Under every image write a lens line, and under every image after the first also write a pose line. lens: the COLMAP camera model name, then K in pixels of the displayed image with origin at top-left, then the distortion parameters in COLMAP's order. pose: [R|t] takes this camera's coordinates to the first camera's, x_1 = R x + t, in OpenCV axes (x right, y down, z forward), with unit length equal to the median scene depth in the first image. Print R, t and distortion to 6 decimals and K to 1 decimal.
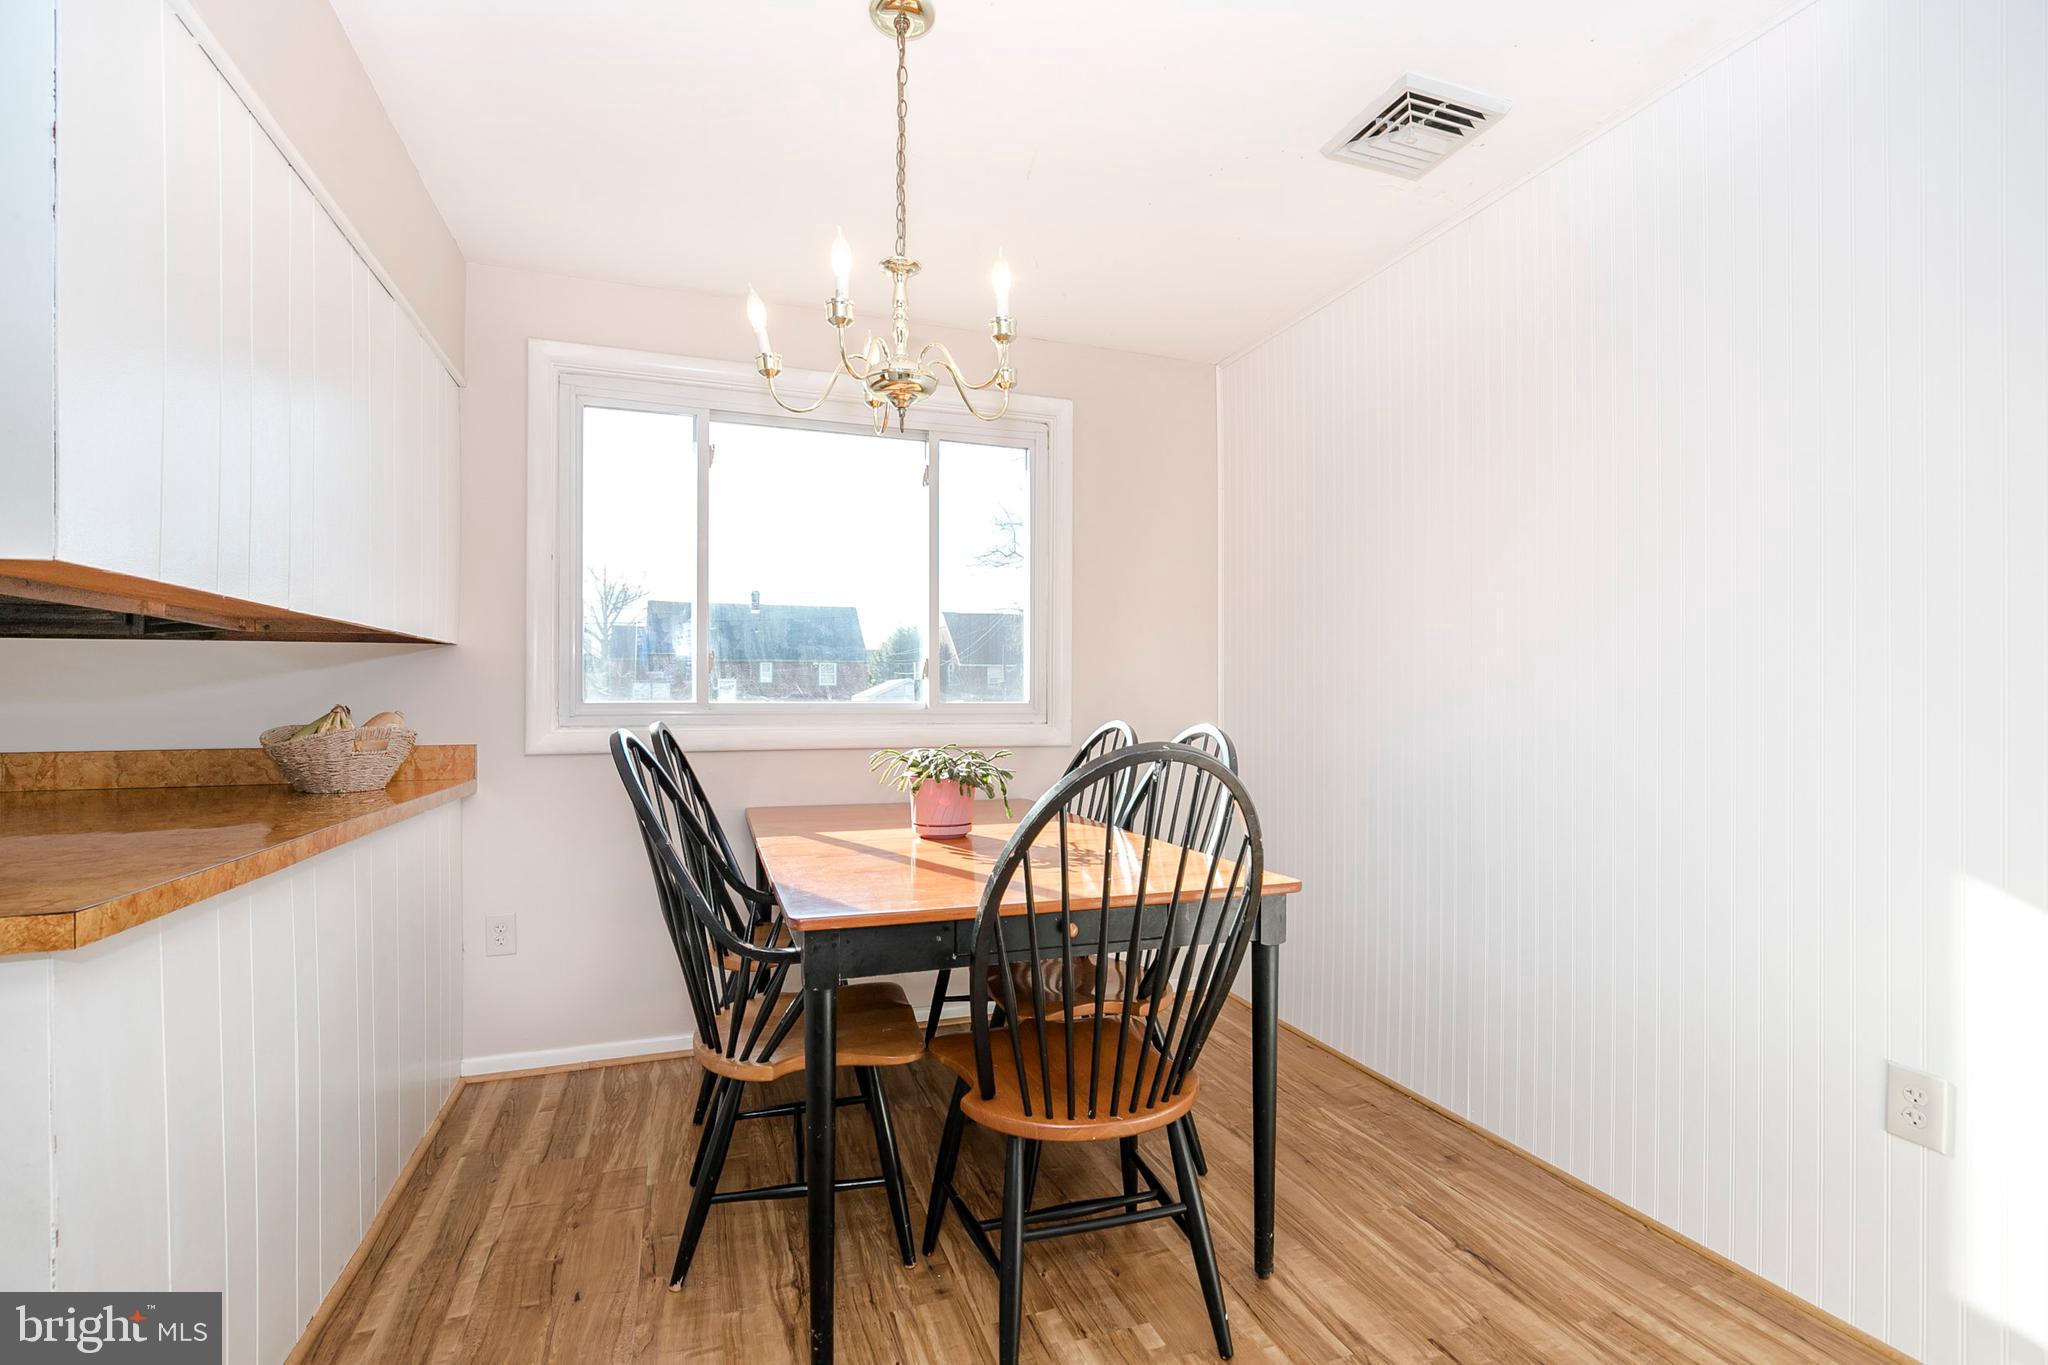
lens RADIAL K [[924.0, 0, 1013.7], [0, 924.0, 694.2], [0, 0, 1]] dist [-0.014837, 0.001836]
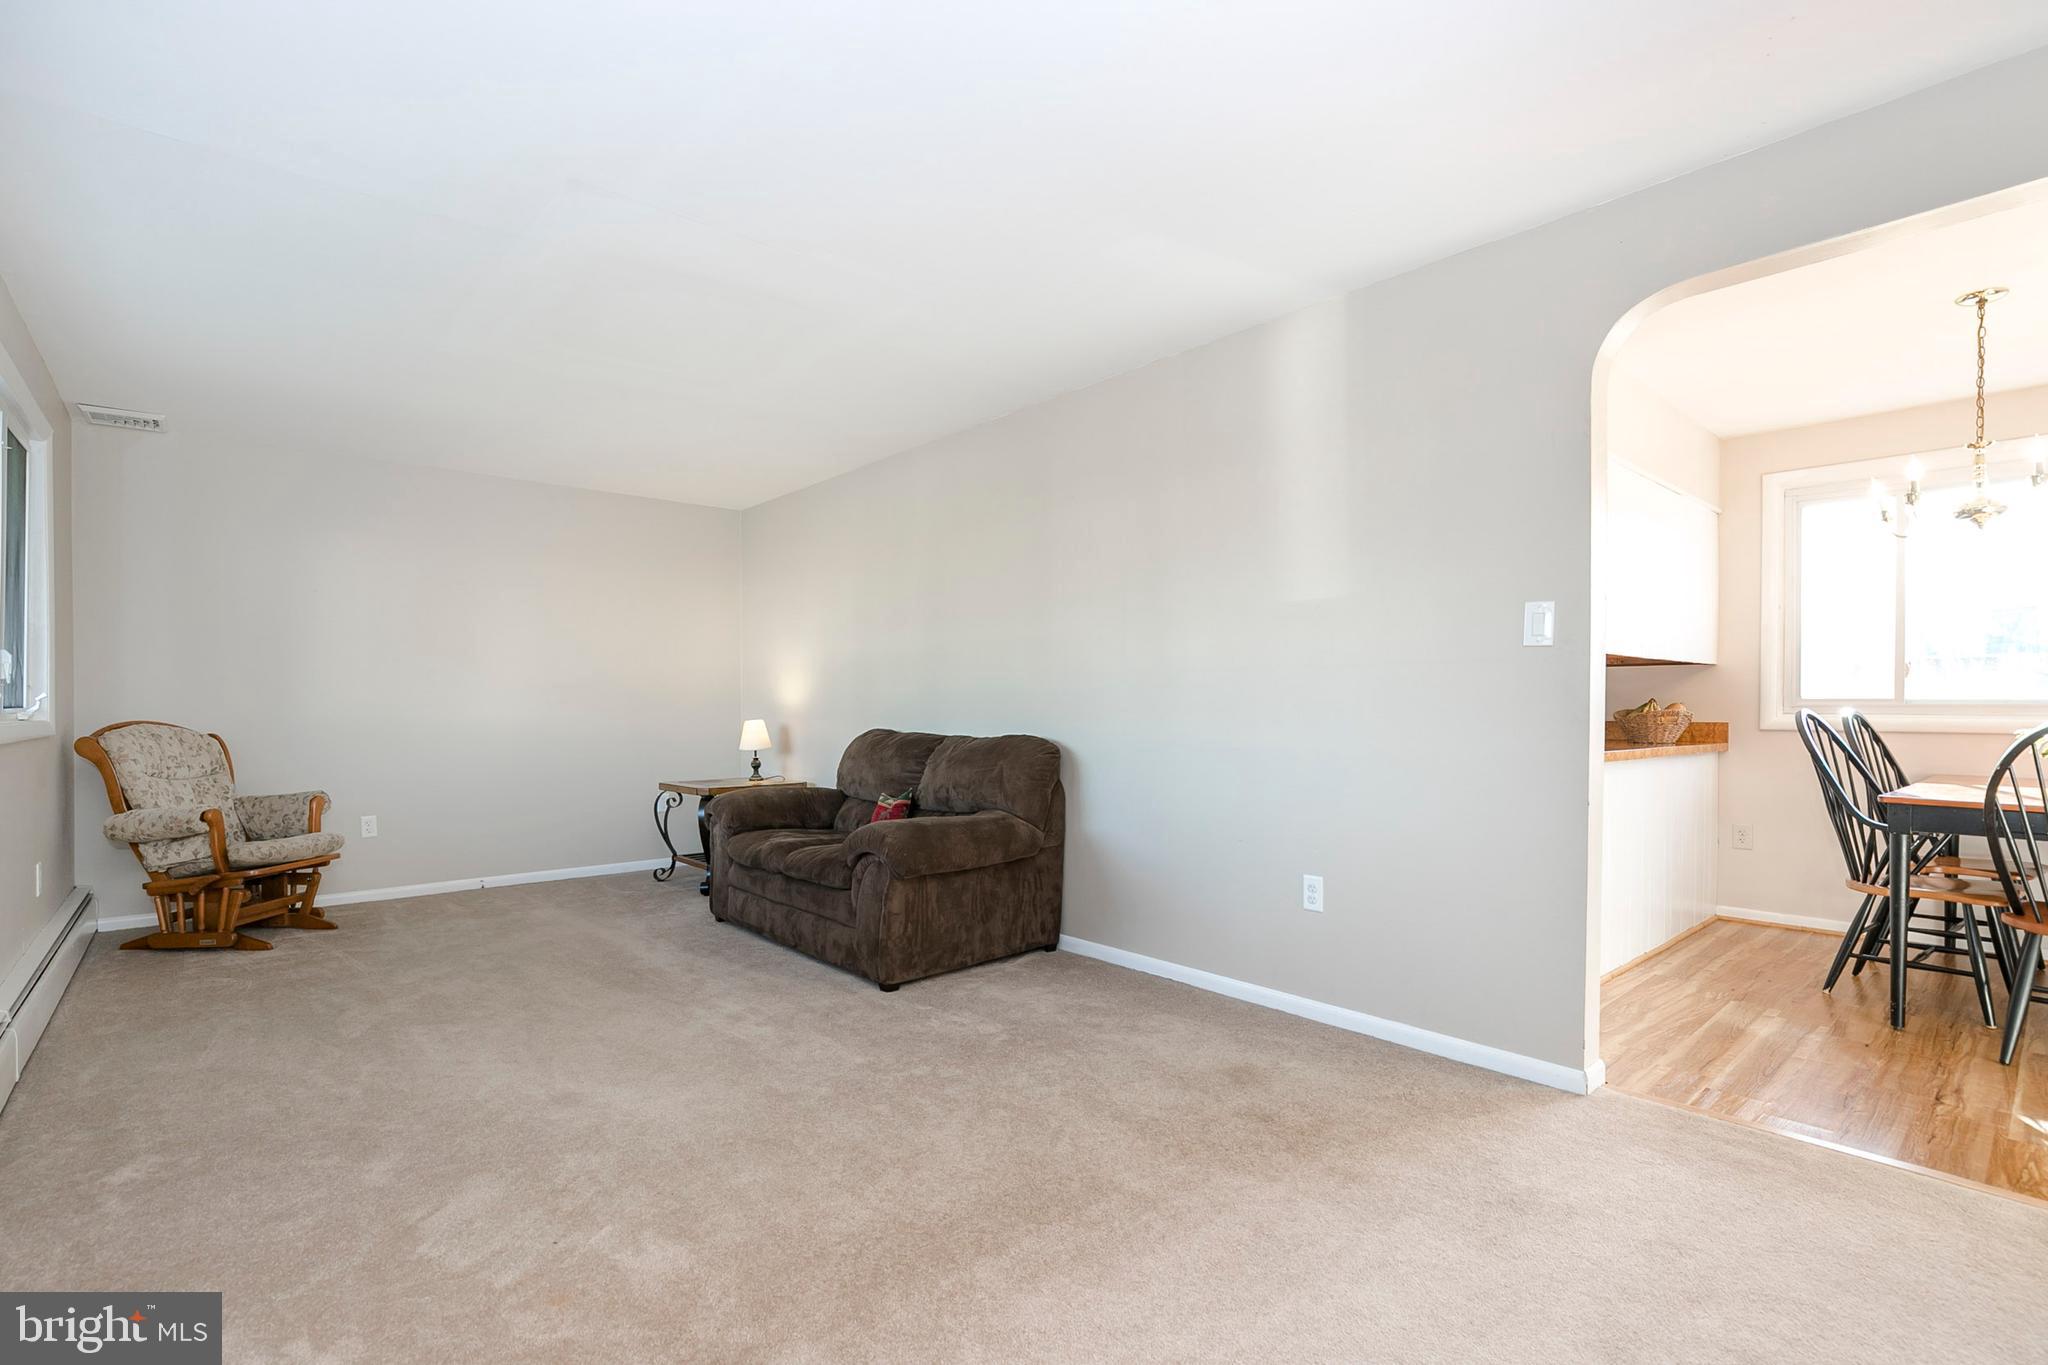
lens RADIAL K [[924.0, 0, 1016.2], [0, 924.0, 703.6], [0, 0, 1]] dist [-0.014837, 0.001836]
pose [[0.355155, 0.003329, -0.934801, 0.618527], [-0.002251, 0.999994, 0.002705, 0.020053], [0.934805, 0.001144, 0.355161, -0.969382]]
